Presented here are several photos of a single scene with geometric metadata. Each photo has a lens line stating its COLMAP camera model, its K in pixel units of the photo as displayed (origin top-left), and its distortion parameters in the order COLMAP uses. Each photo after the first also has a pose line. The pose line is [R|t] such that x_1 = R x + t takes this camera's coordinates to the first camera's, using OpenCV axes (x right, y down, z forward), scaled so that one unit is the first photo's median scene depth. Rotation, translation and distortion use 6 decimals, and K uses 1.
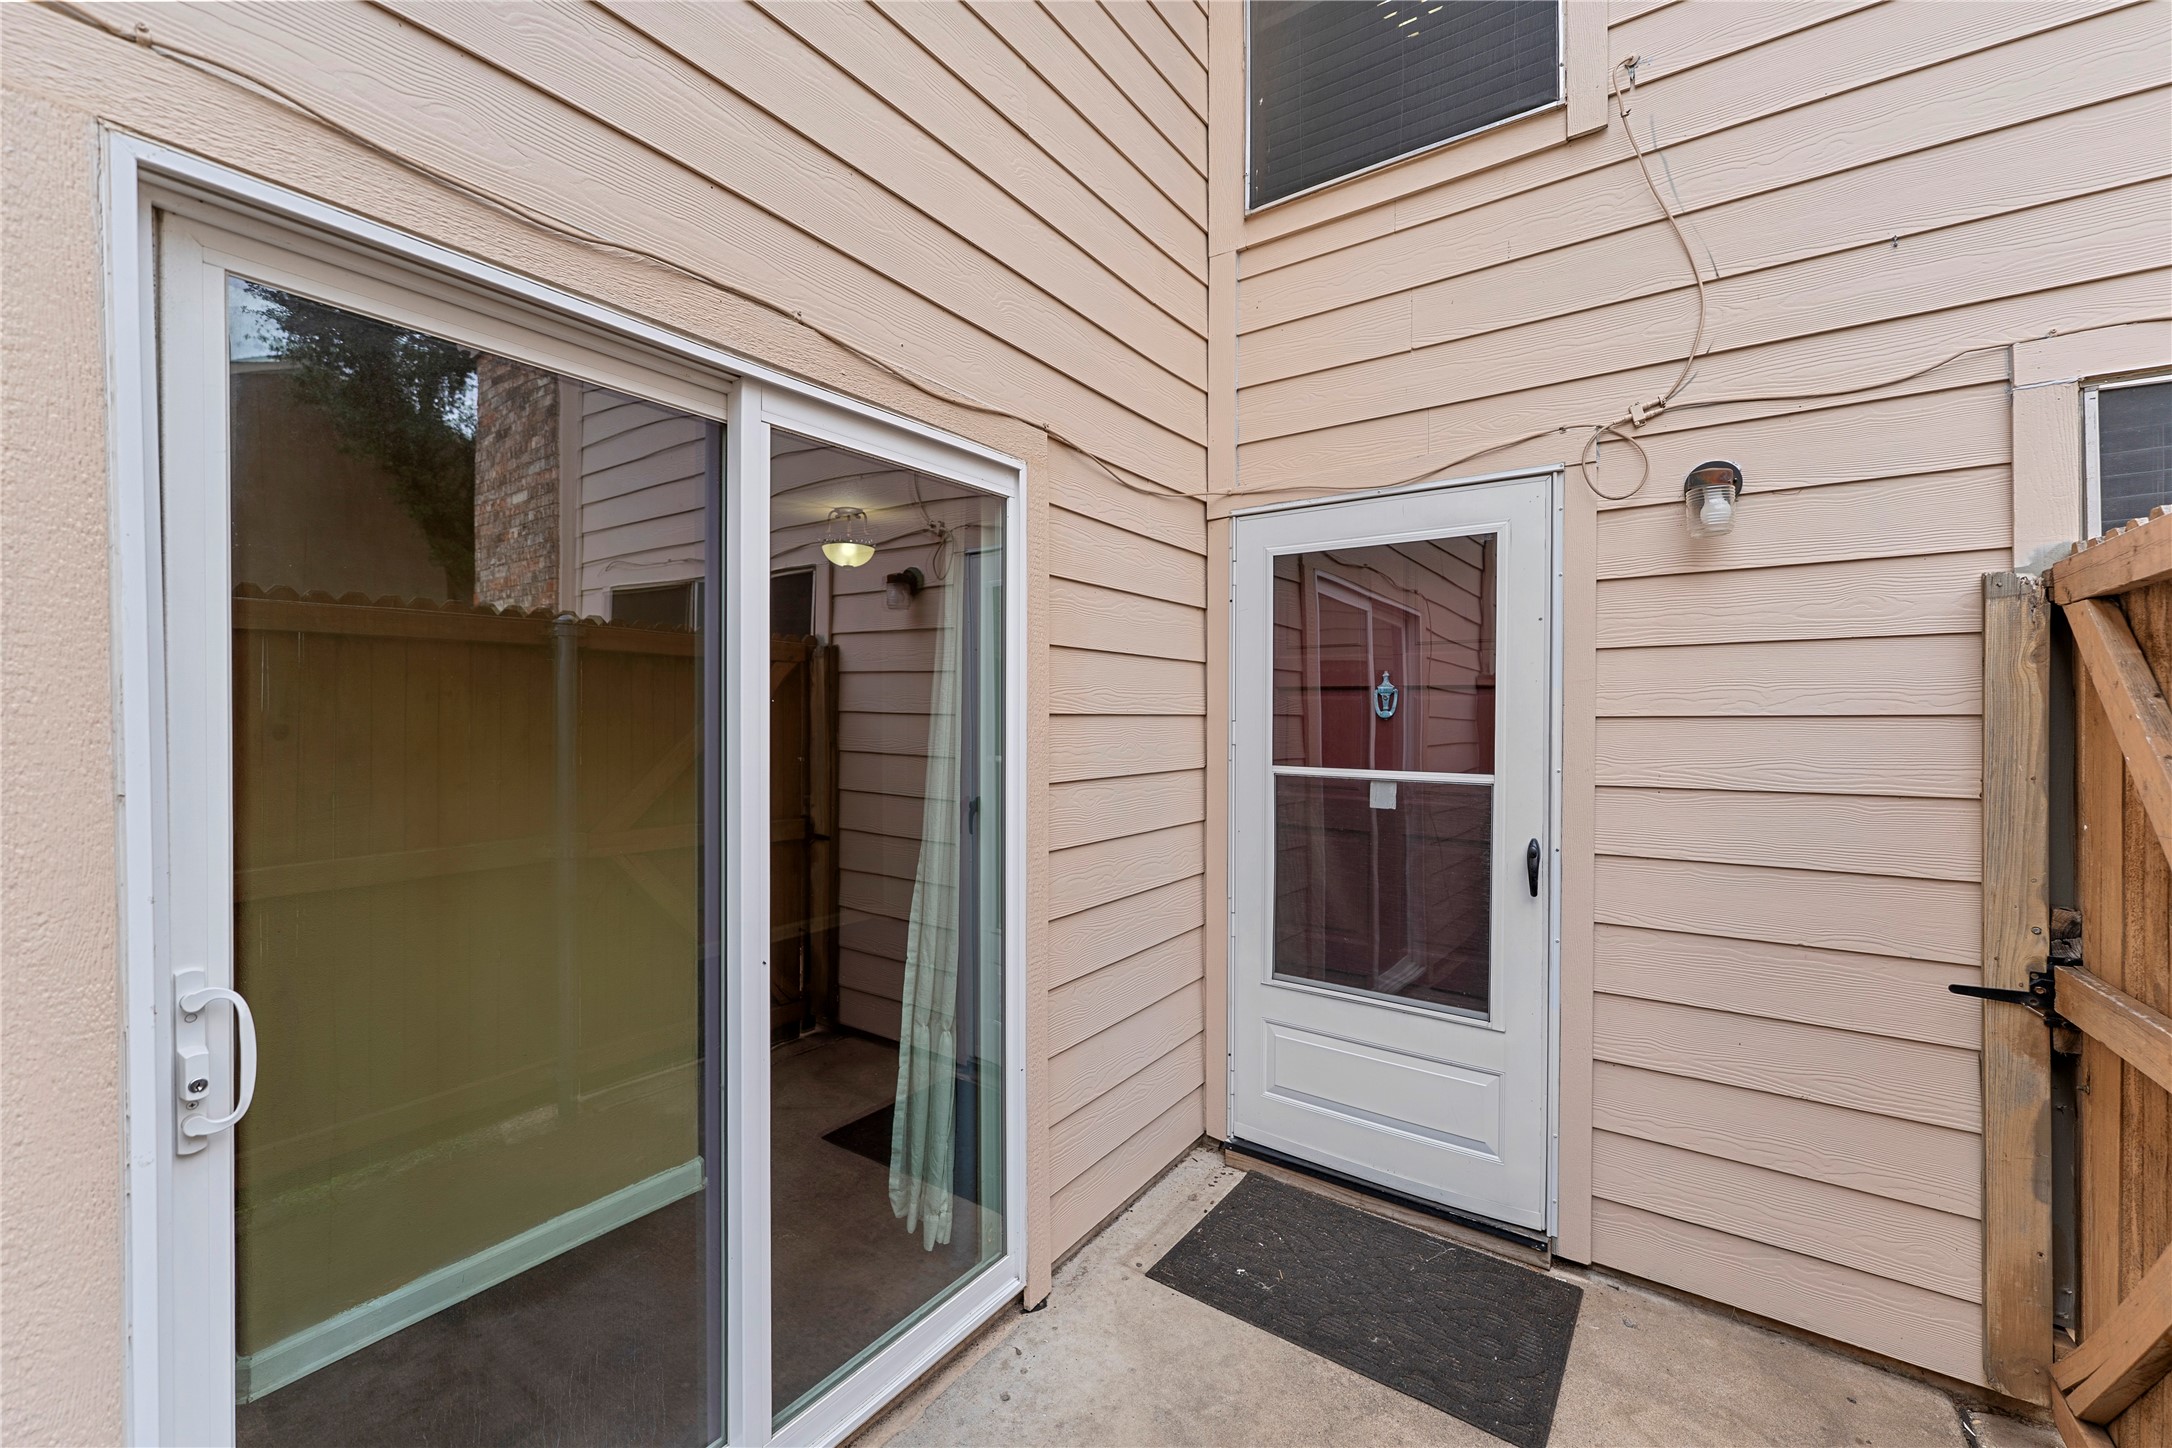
lens RADIAL K [[874.1, 0, 1079.6], [0, 874.1, 728.5], [0, 0, 1]] dist [-0.000854, 0.000098]
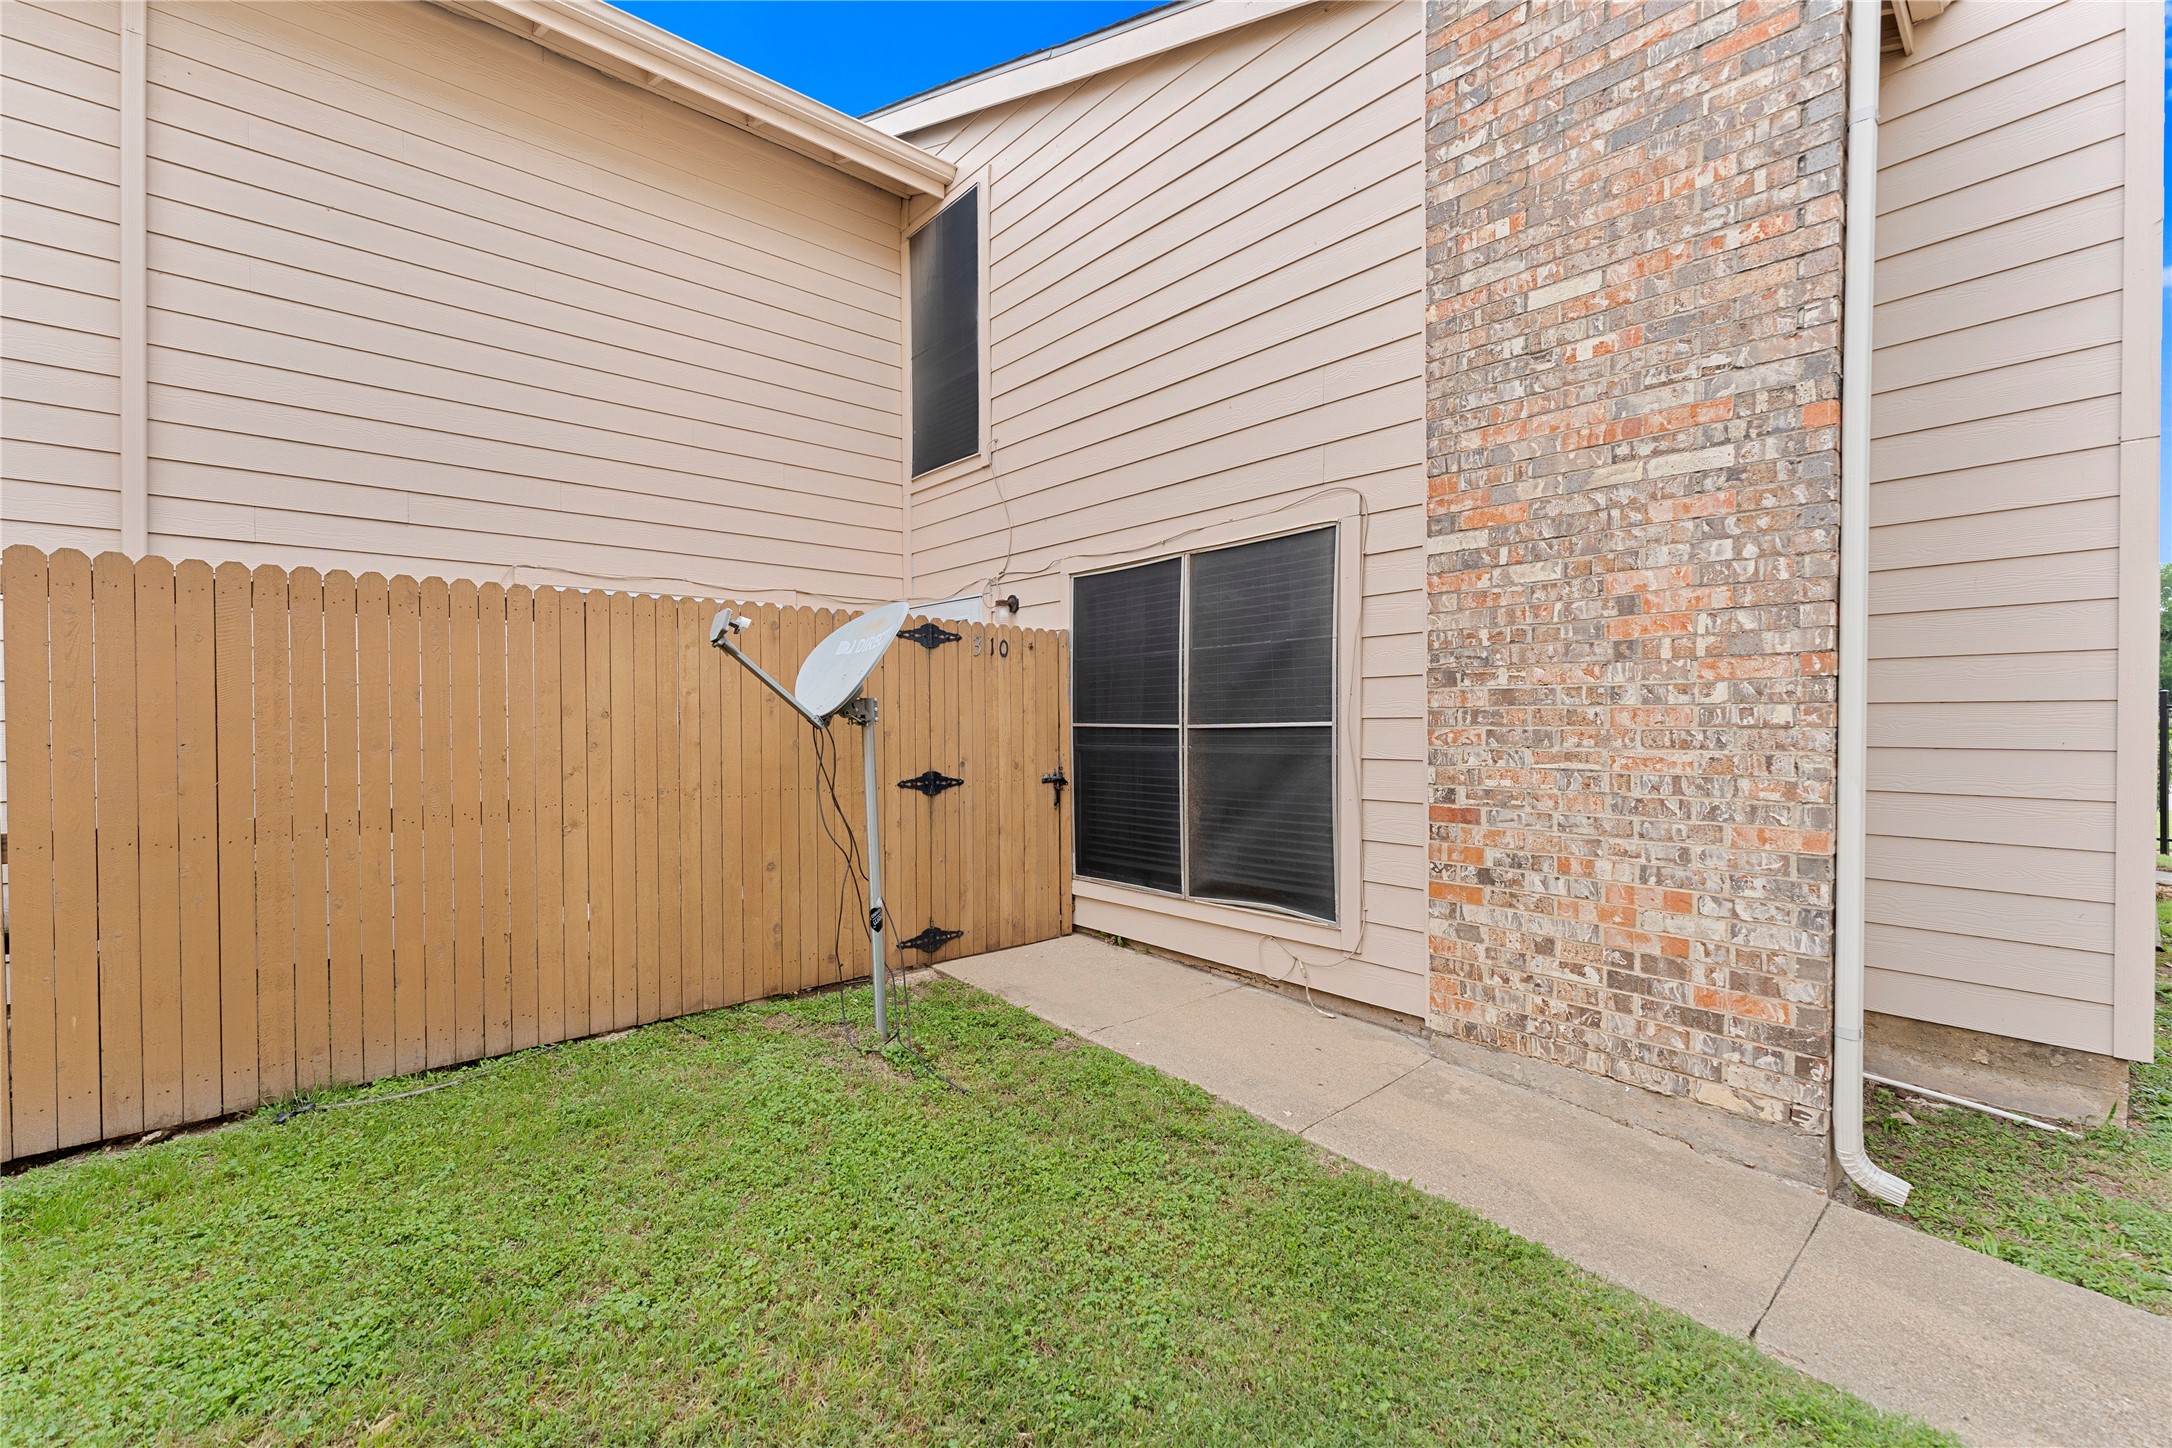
lens RADIAL K [[874.1, 0, 1079.6], [0, 874.1, 728.5], [0, 0, 1]] dist [-0.000854, 0.000098]
pose [[0.975164, -0.006197, -0.221398, 1.425166], [0.009261, 0.999875, 0.012803, 0.069056], [0.221291, -0.014535, 0.975100, -1.487130]]
